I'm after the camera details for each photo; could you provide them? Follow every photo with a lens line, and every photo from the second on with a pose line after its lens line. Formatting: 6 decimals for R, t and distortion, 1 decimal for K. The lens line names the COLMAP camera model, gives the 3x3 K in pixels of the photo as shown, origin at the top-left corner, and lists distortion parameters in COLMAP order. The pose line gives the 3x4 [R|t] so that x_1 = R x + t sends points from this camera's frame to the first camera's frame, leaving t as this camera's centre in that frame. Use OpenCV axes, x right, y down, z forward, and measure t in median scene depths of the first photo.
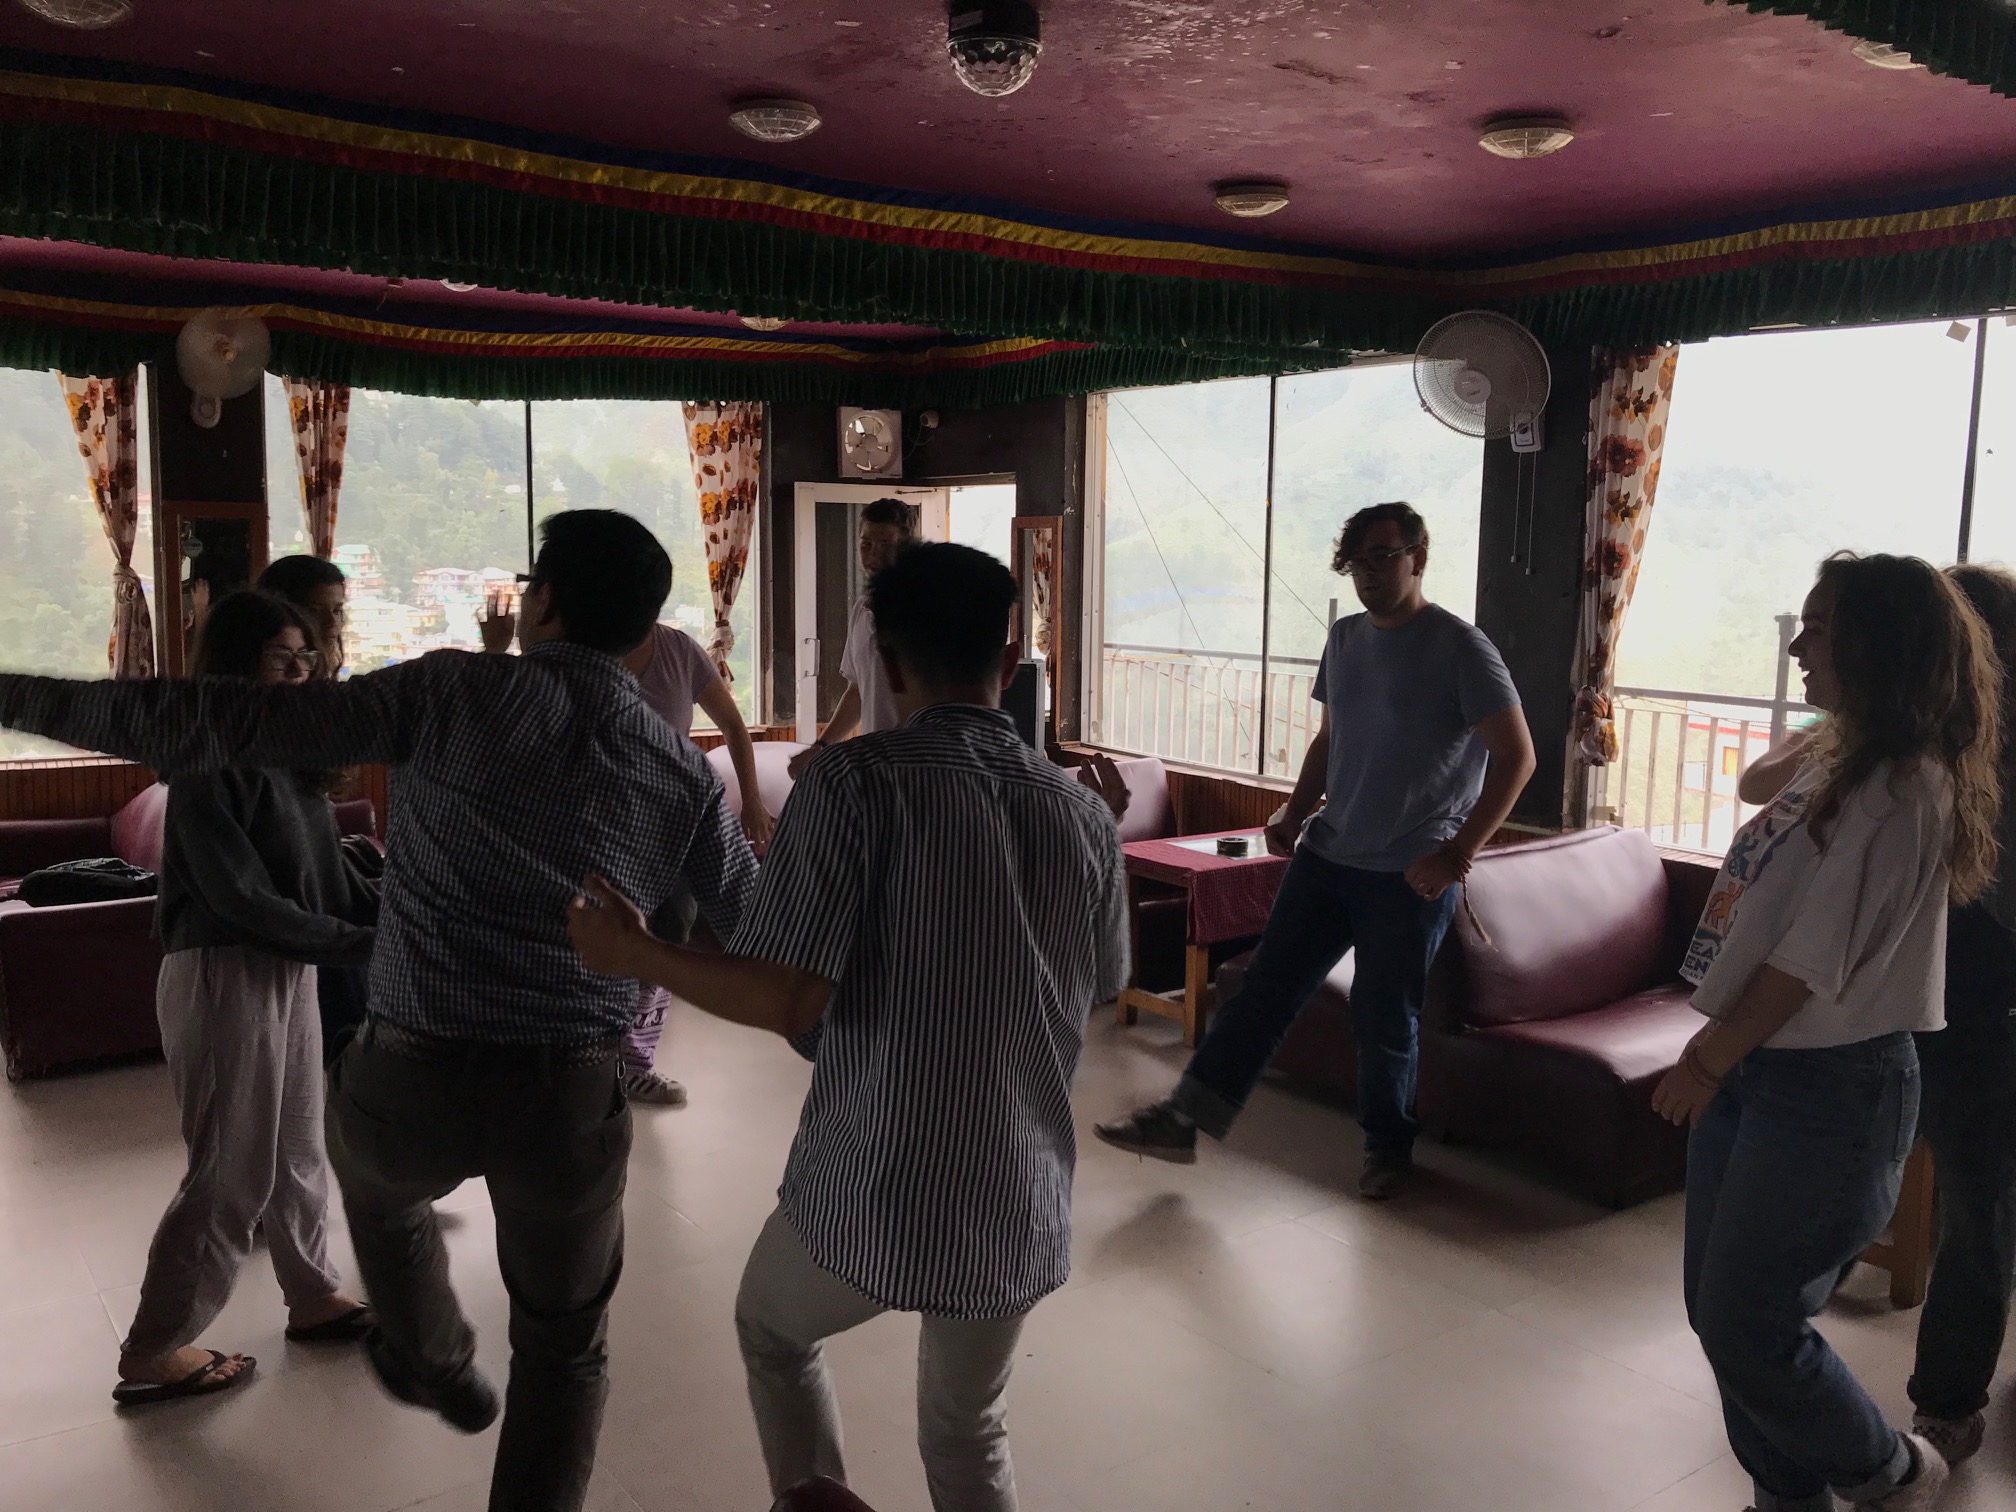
lens RADIAL K [[1669.6, 0, 1011.8], [0, 1669.6, 750.9], [0, 0, 1]] dist [0.017896, -0.018839]
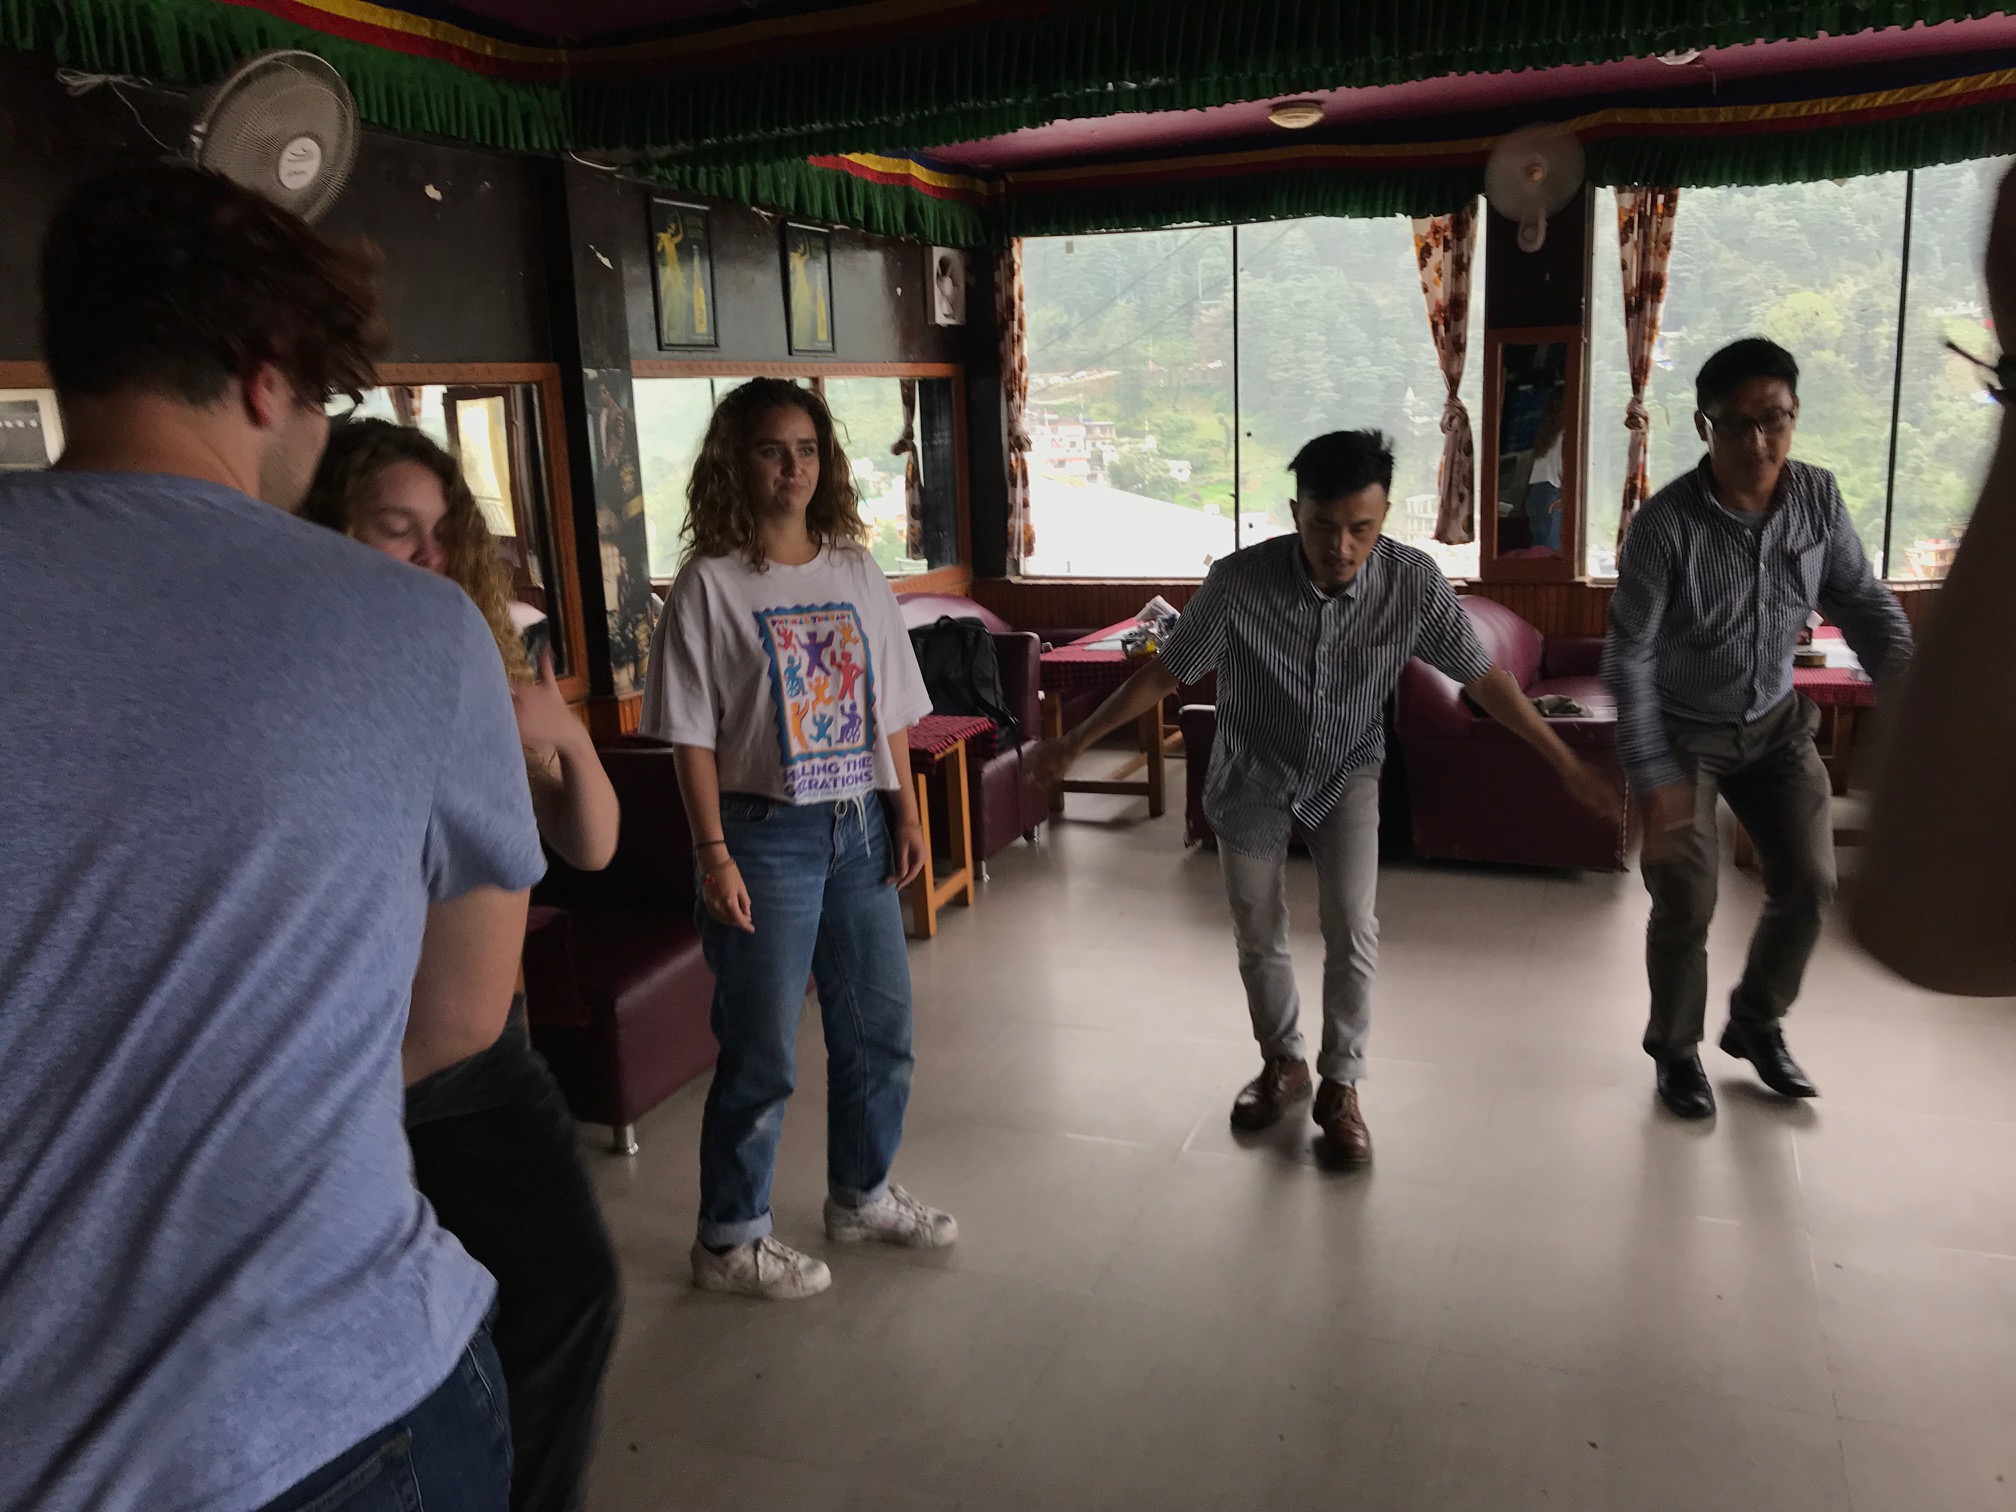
lens RADIAL K [[1669.6, 0, 1014.9], [0, 1669.6, 761.9], [0, 0, 1]] dist [0.017896, -0.018839]
pose [[0.535993, 0.141425, -0.832292, 0.225110], [-0.046200, 0.989305, 0.138353, -0.015330], [0.842957, -0.035705, 0.536795, 0.186925]]
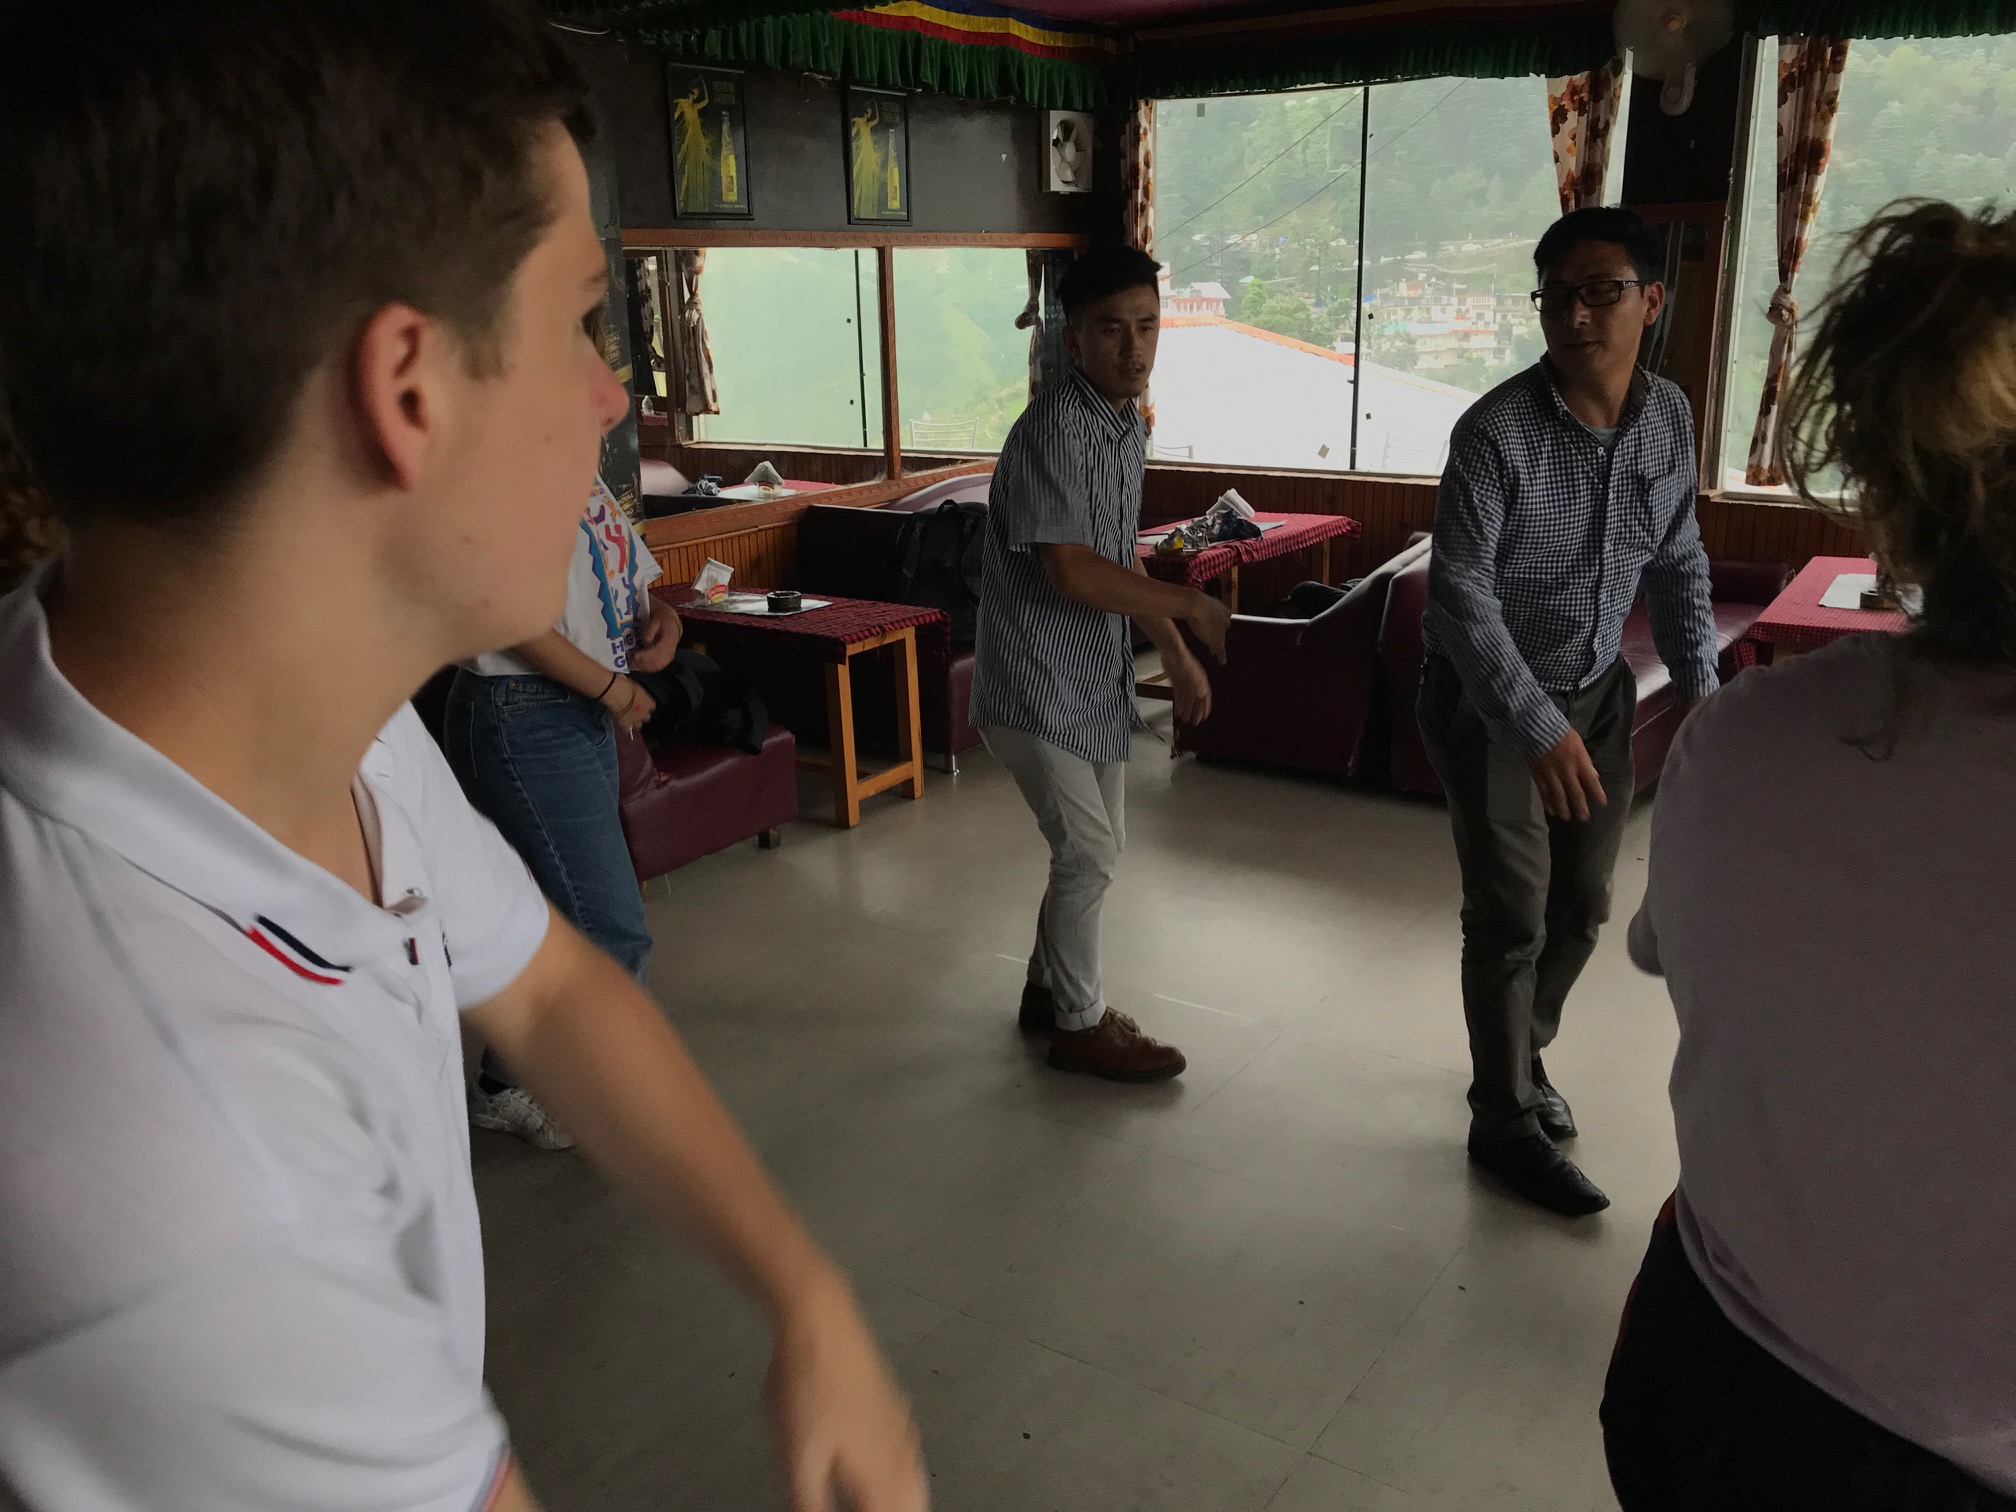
lens RADIAL K [[1669.6, 0, 1015.1], [0, 1669.6, 755.9], [0, 0, 1]] dist [0.017896, -0.018839]
pose [[0.334610, 0.235488, -0.912459, 0.283589], [-0.078522, 0.971874, 0.222027, -0.032738], [0.939079, -0.002644, 0.343690, 0.359377]]
